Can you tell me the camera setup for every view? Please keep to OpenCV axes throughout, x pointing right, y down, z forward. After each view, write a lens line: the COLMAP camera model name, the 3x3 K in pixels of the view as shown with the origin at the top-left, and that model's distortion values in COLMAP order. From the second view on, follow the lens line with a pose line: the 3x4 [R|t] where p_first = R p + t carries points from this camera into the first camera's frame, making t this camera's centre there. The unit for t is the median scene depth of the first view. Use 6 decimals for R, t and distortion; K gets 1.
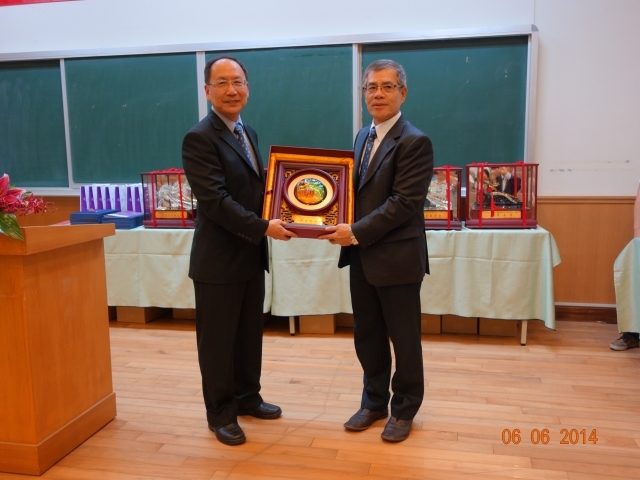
lens RADIAL K [[604.2, 0, 322.5], [0, 604.2, 238.5], [0, 0, 1]] dist [0.012828, 0.000000]
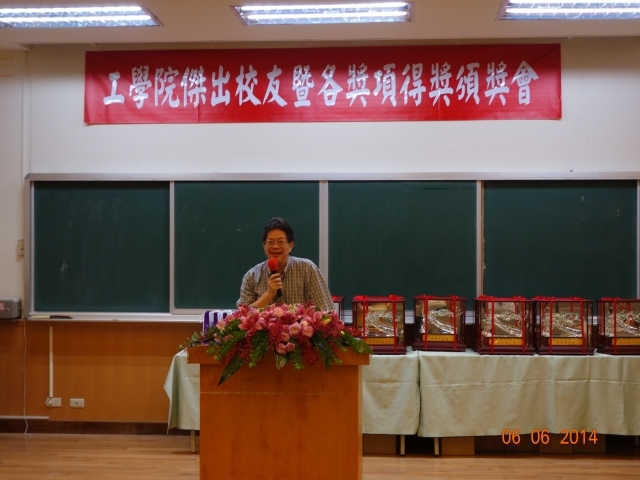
lens RADIAL K [[1106.3, 0, 324.2], [0, 1106.3, 242.0], [0, 0, 1]] dist [0.032531, 0.000000]
pose [[0.990314, 0.014094, 0.138131, -0.514196], [0.004670, 0.990891, -0.134588, 0.048839], [-0.138770, 0.133929, 0.981227, -0.911567]]
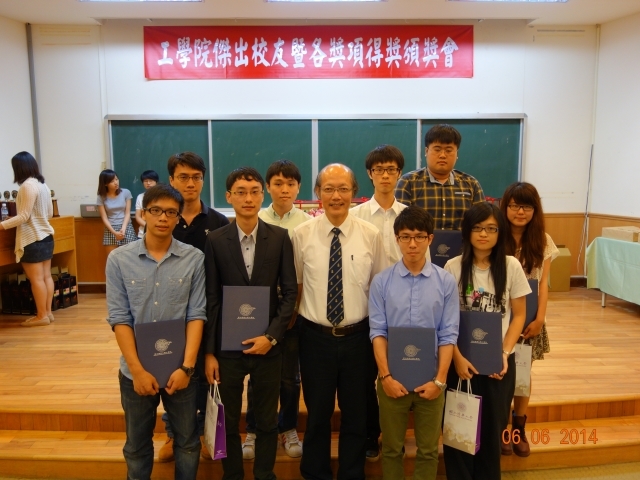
lens RADIAL K [[561.8, 0, 318.7], [0, 561.8, 238.7], [0, 0, 1]] dist [0.002651, -0.003555]
pose [[0.968723, -0.028204, 0.246535, -0.611428], [0.028259, 0.999595, 0.003314, -0.021819], [-0.246528, 0.003756, 0.969128, -0.387475]]
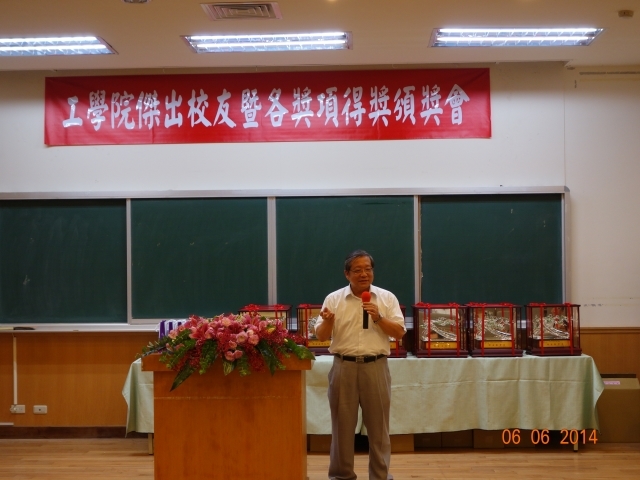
lens RADIAL K [[1056.6, 0, 323.4], [0, 1056.6, 240.8], [0, 0, 1]] dist [0.019562, 0.000000]
pose [[0.984294, 0.003834, 0.176493, -0.500446], [0.021707, 0.989548, -0.142558, 0.046360], [-0.175195, 0.144151, 0.973924, -0.958122]]
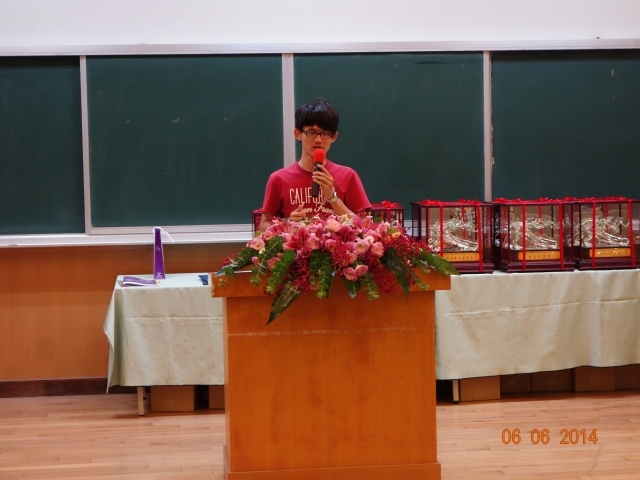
lens RADIAL K [[1406.8, 0, 321.4], [0, 1406.8, 236.1], [0, 0, 1]] dist [0.024375, 0.000000]
pose [[0.949669, -0.027345, 0.312060, -0.820785], [0.048679, 0.996963, -0.060779, 0.039543], [-0.309451, 0.072911, 0.948116, -0.790077]]
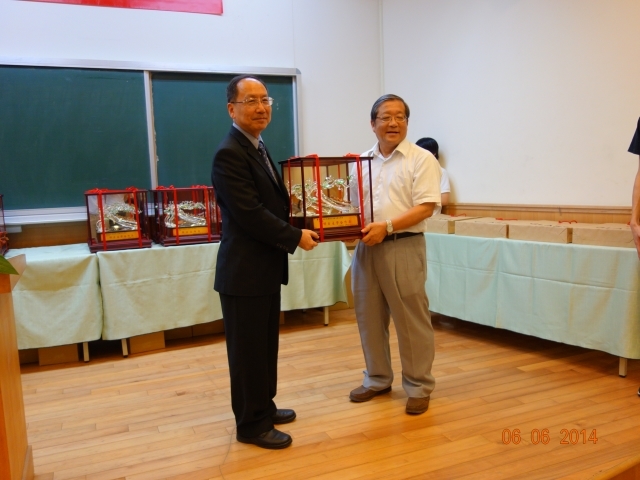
lens RADIAL K [[561.8, 0, 316.2], [0, 561.8, 241.4], [0, 0, 1]] dist [0.002651, -0.003555]
pose [[0.818126, -0.085391, 0.568663, -0.303022], [0.099769, 0.994993, 0.005873, -0.003973], [-0.566317, 0.051930, 0.822550, 0.049854]]
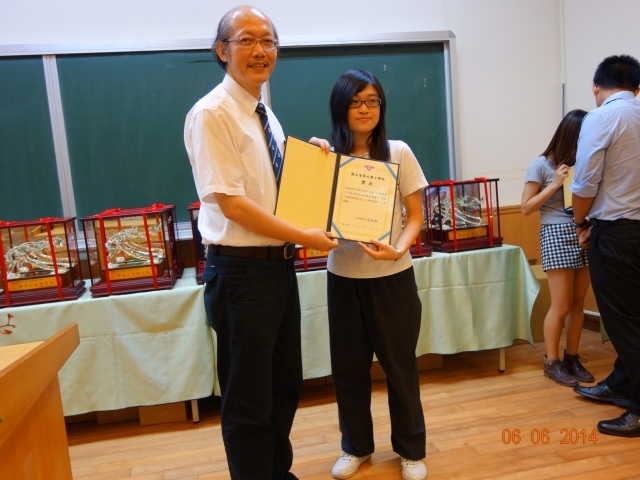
lens RADIAL K [[561.8, 0, 318.1], [0, 561.8, 239.7], [0, 0, 1]] dist [0.002651, -0.003555]
pose [[0.911827, -0.107740, 0.396187, -0.222906], [0.120876, 0.992633, -0.008258, -0.046711], [-0.392379, 0.055419, 0.918133, 0.291096]]
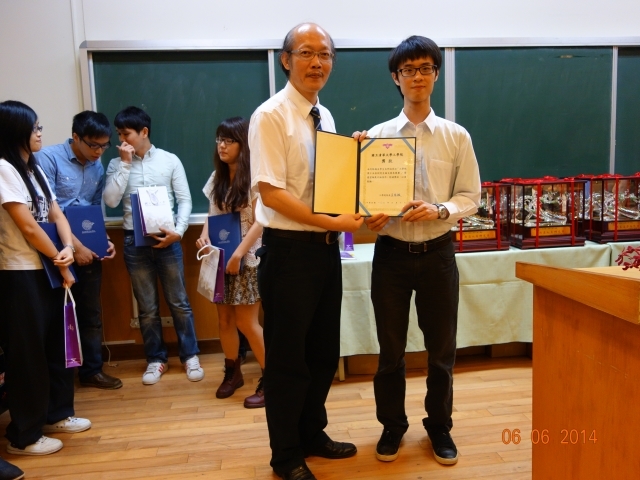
lens RADIAL K [[561.8, 0, 318.9], [0, 561.8, 240.7], [0, 0, 1]] dist [0.002651, -0.003555]
pose [[0.941621, -0.064926, 0.330354, -0.751135], [0.069175, 0.997604, -0.001107, -0.048232], [-0.329490, 0.023895, 0.943857, 0.341604]]
